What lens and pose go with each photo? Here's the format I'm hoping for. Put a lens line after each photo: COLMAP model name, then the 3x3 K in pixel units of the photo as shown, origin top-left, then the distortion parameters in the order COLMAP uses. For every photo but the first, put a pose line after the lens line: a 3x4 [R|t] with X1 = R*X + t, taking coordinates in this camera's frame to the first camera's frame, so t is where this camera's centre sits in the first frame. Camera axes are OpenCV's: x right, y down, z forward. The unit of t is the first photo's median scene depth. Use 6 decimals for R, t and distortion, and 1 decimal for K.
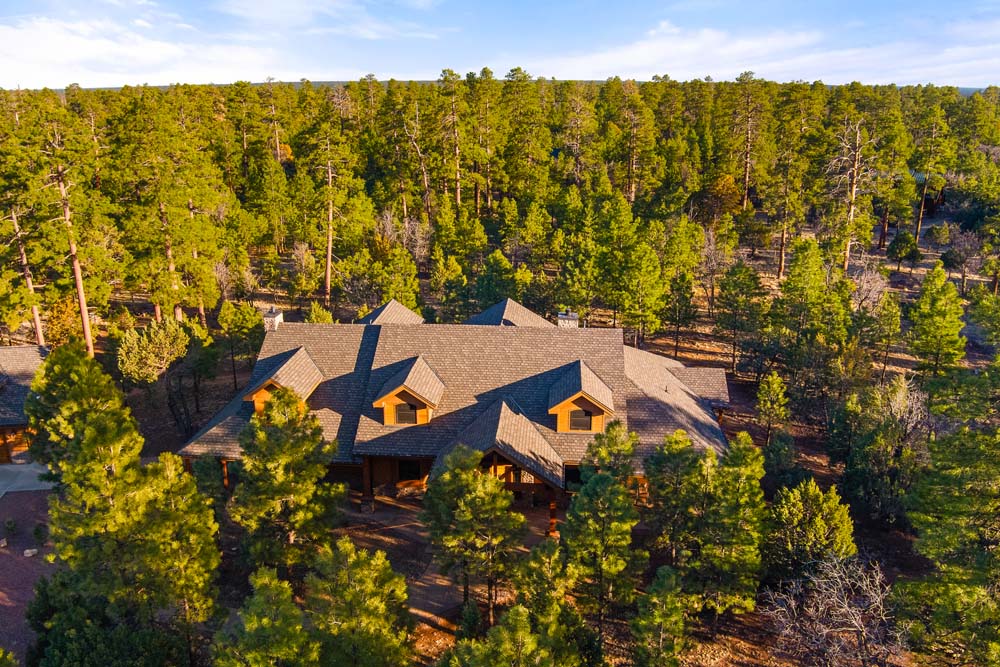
lens RADIAL K [[815.0, 0, 498.0], [0, 815.0, 331.3], [0, 0, 1]] dist [-0.006801, -0.007548]
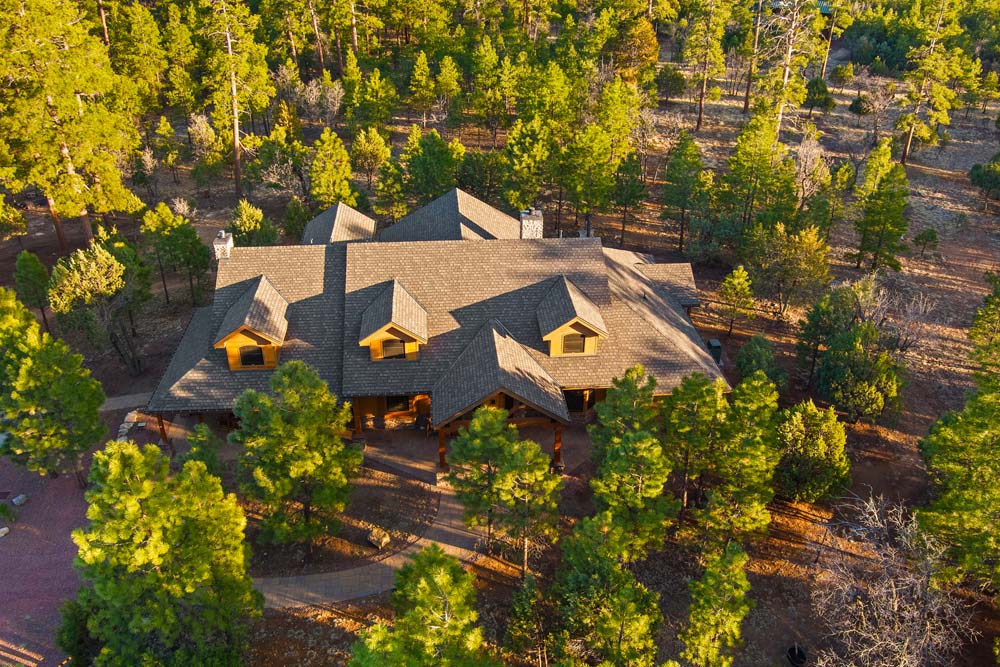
lens RADIAL K [[815.0, 0, 506.3], [0, 815.0, 333.1], [0, 0, 1]] dist [-0.006801, -0.007548]
pose [[0.985421, -0.075769, 0.152329, -0.111534], [0.040541, 0.974140, 0.222280, -0.109080], [-0.165231, -0.212863, 0.963010, 0.051023]]
